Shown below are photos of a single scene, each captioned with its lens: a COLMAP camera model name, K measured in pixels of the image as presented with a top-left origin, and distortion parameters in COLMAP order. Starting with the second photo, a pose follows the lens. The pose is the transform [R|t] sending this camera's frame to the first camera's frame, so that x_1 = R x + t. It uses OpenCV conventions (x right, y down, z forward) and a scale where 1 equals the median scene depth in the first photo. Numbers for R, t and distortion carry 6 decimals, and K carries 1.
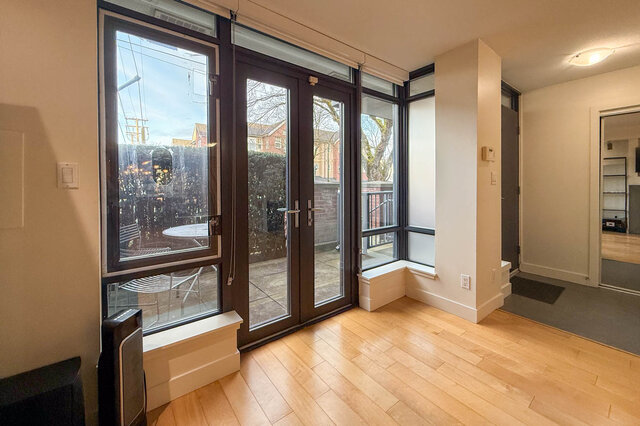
lens RADIAL K [[257.4, 0, 318.7], [0, 257.4, 186.8], [0, 0, 1]] dist [0.000777, 0.000317]
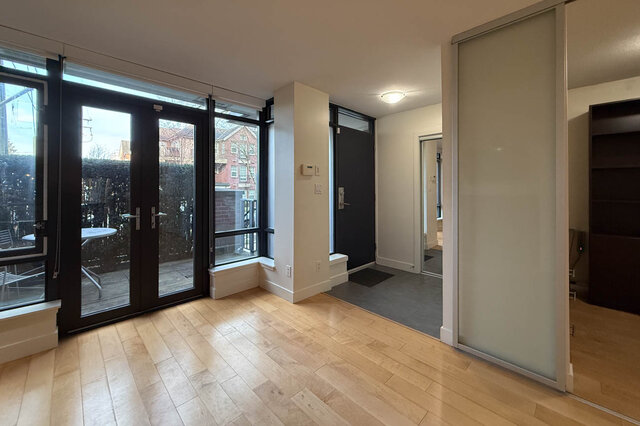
lens RADIAL K [[257.4, 0, 318.7], [0, 257.4, 186.8], [0, 0, 1]] dist [0.000777, 0.000317]
pose [[0.992709, 0.003788, 0.120478, 0.565023], [-0.001561, 0.999826, -0.018572, -0.020483], [-0.120528, 0.018248, 0.992542, -0.277089]]
